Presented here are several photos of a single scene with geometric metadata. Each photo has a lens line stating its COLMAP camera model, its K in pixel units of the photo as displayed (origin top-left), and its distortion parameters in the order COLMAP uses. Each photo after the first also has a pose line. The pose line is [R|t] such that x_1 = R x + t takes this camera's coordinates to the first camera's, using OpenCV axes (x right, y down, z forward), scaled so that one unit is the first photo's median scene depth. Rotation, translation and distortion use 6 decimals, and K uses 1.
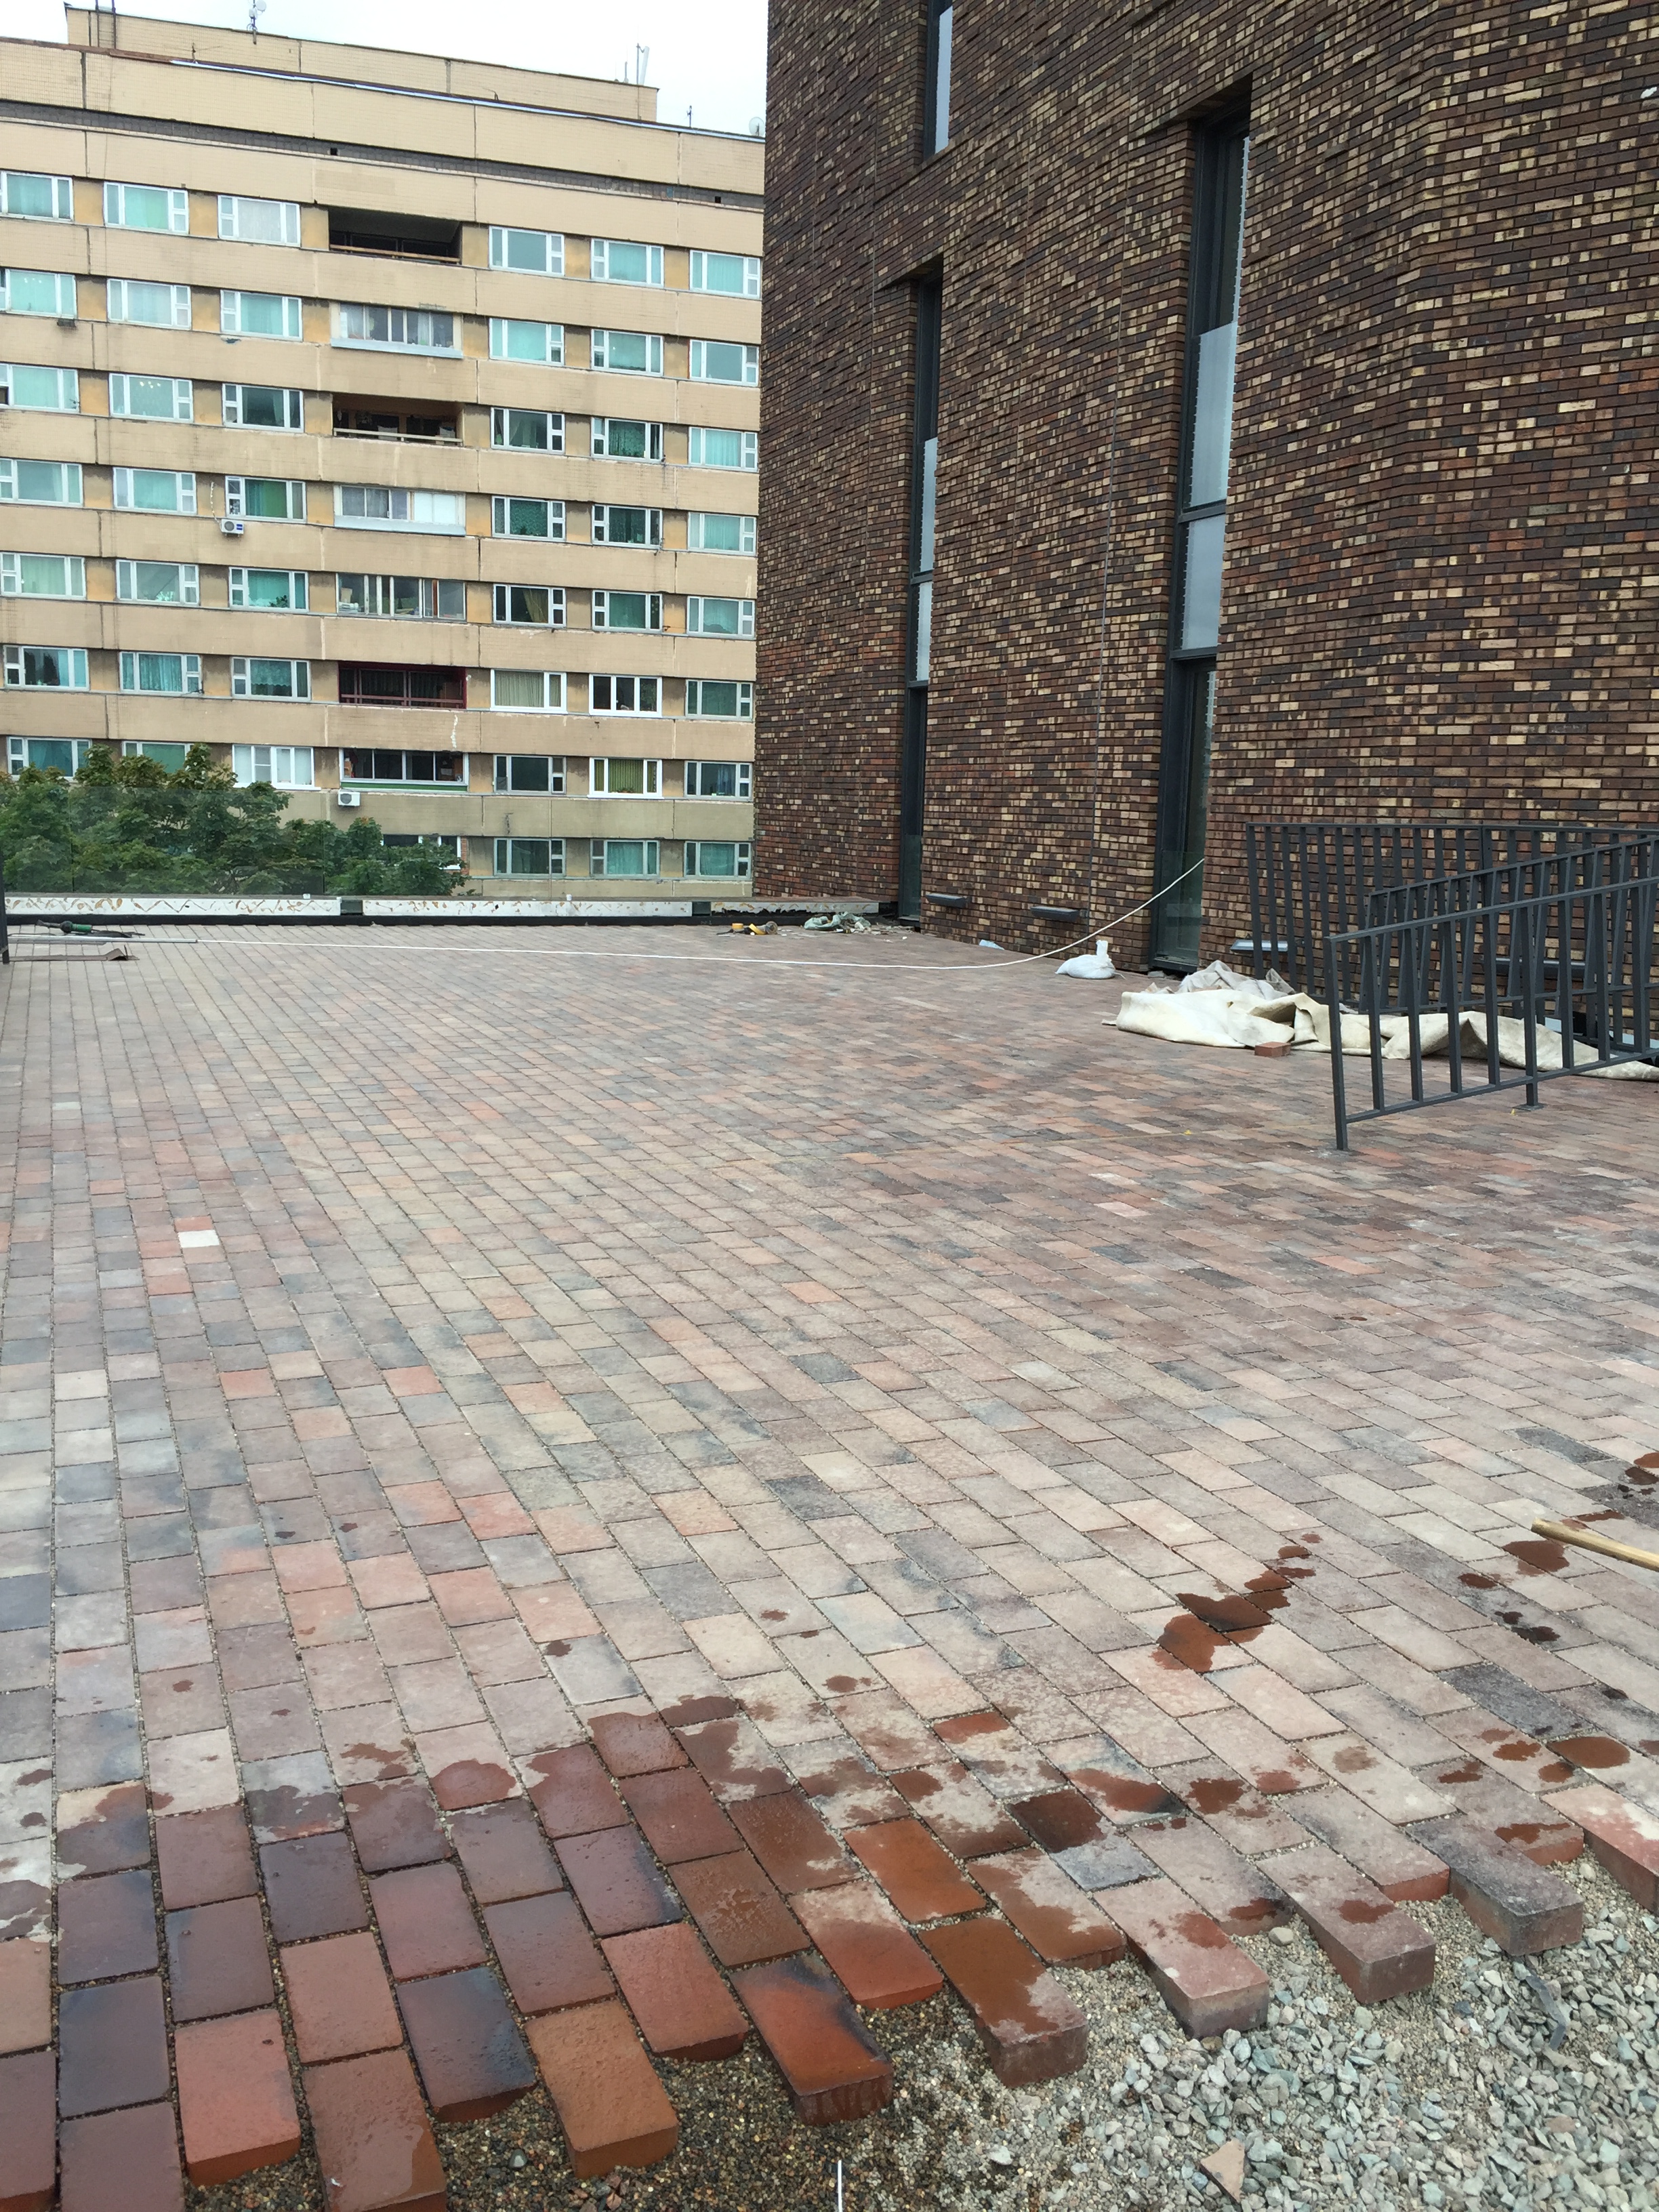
lens RADIAL K [[1928.2, 0, 828.6], [0, 1928.2, 1107.0], [0, 0, 1]] dist [0.013733, -0.009758]
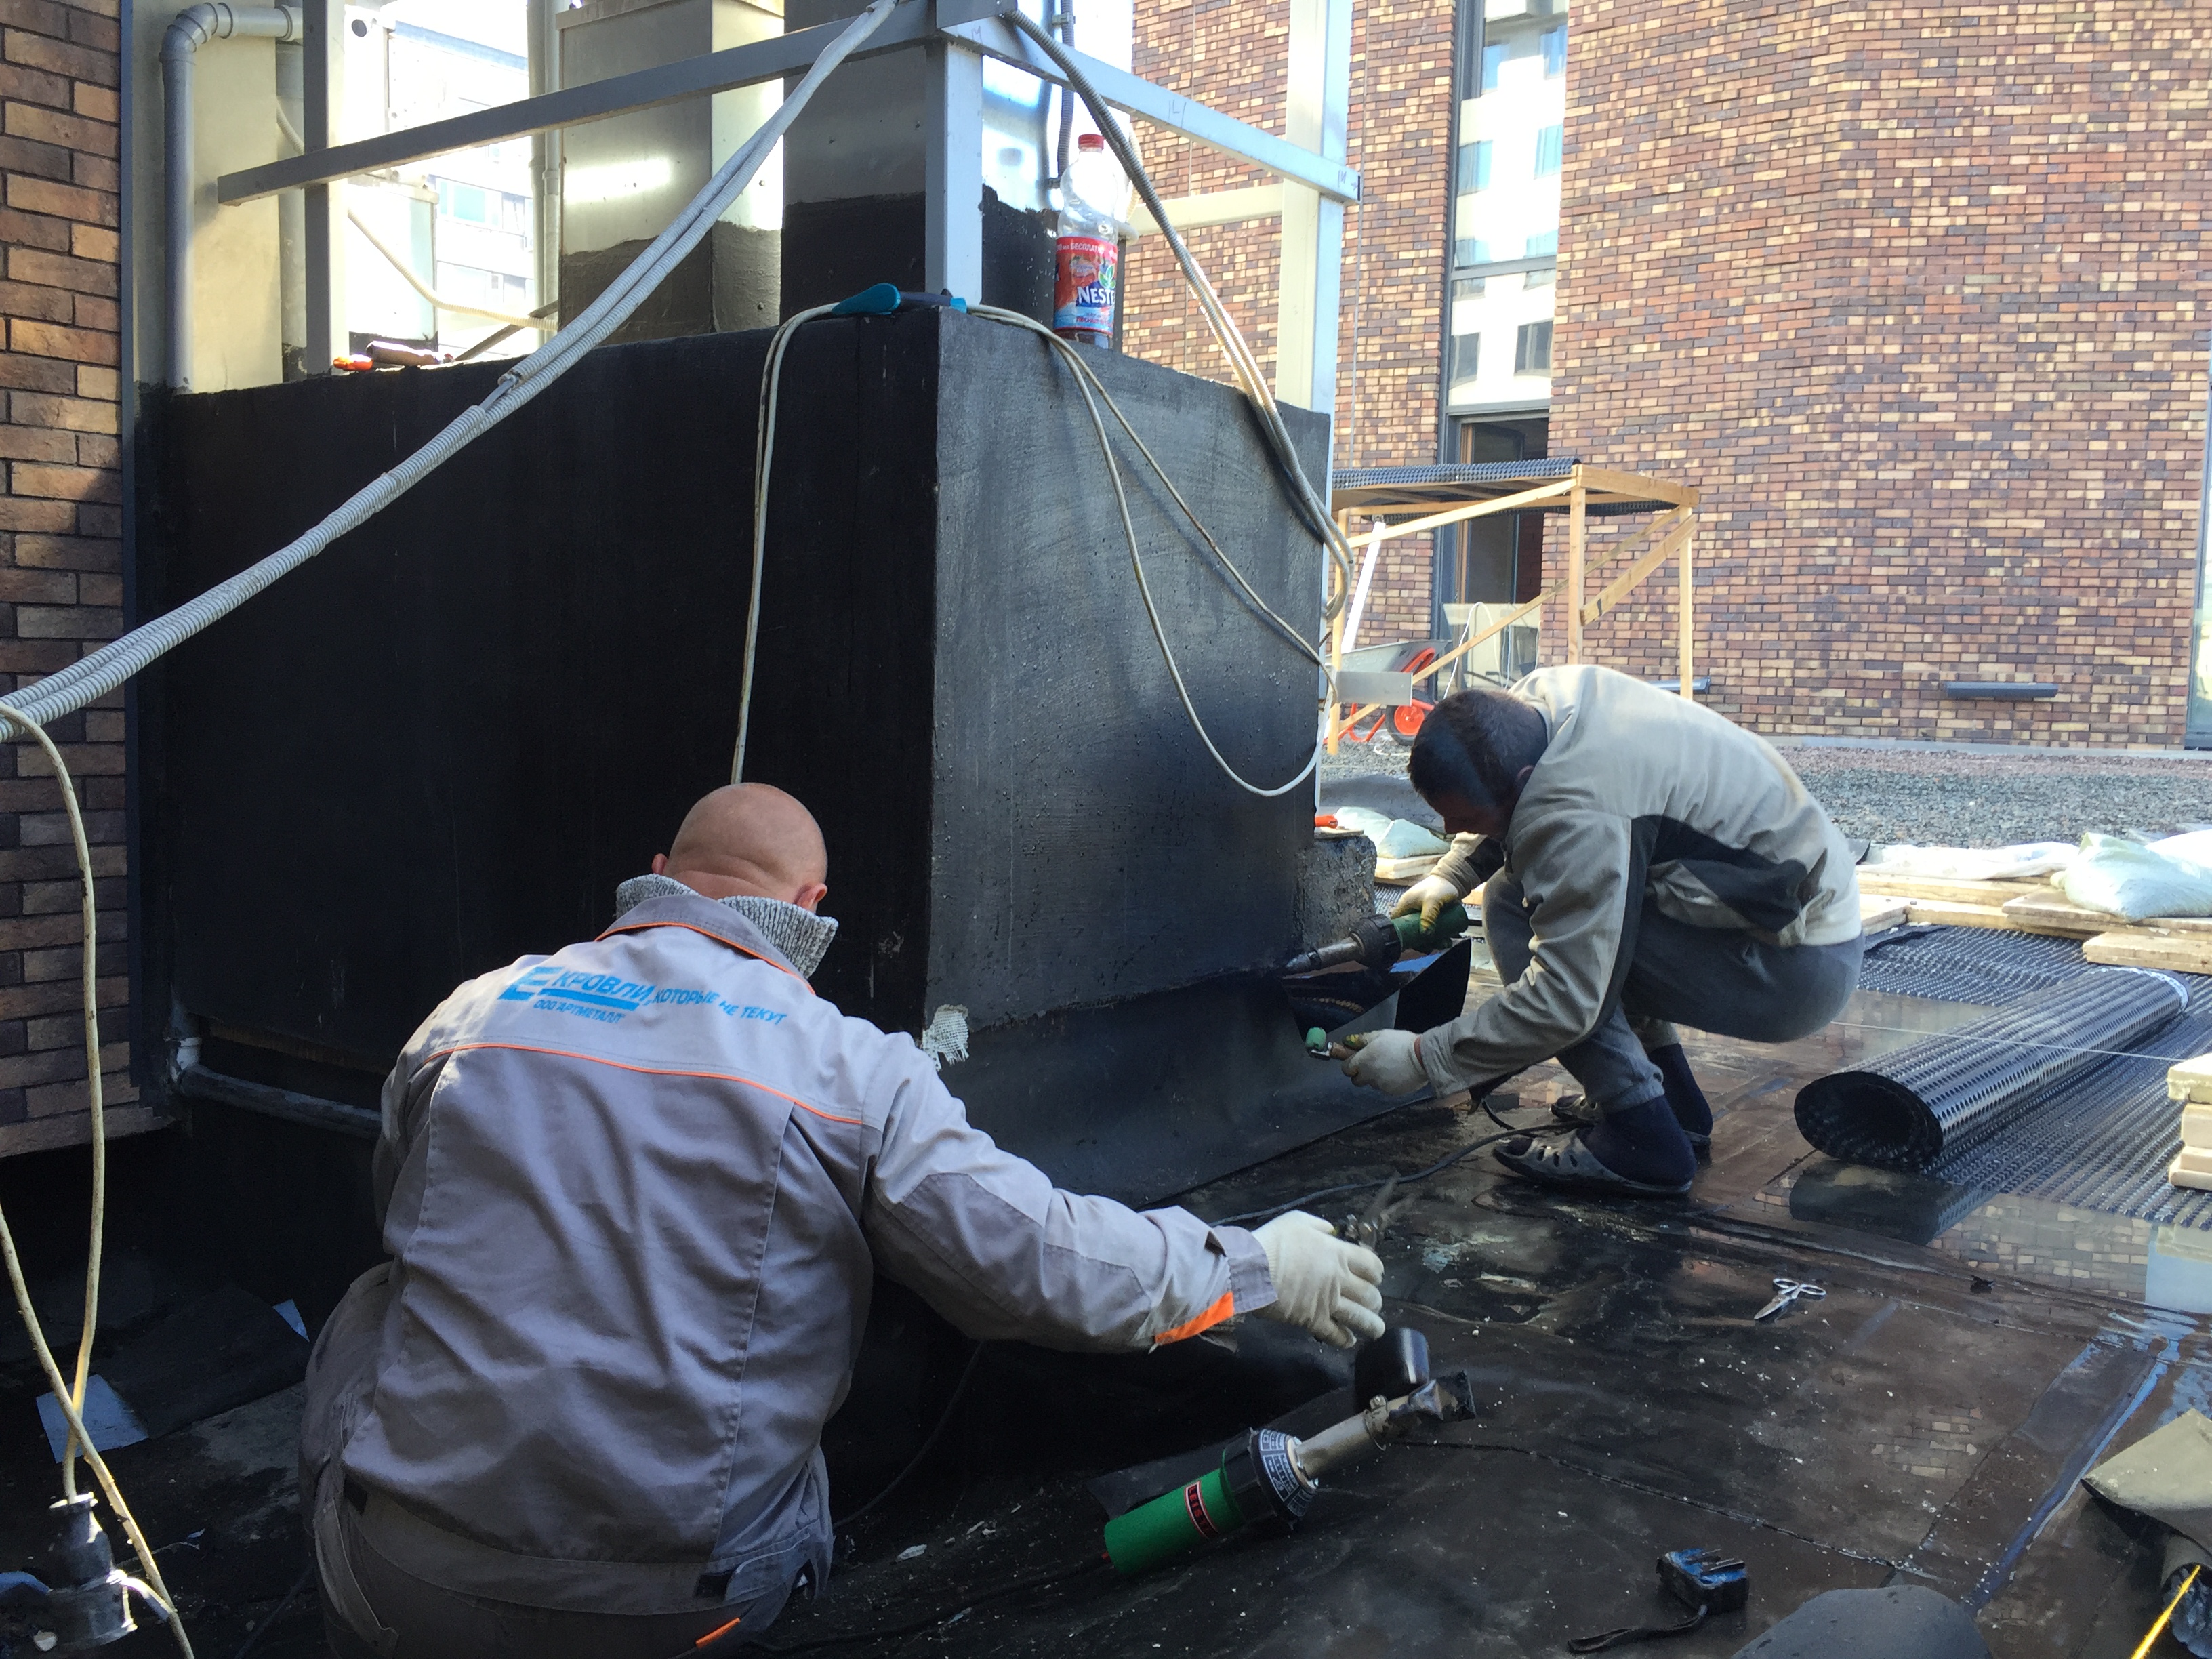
lens RADIAL K [[1928.2, 0, 1105.6], [0, 1928.2, 829.5], [0, 0, 1]] dist [0.013733, -0.009758]
pose [[0.865269, -0.040032, 0.499707, -0.609620], [0.072798, 0.996274, -0.046242, 0.020545], [-0.495994, 0.076389, 0.864960, 0.299326]]
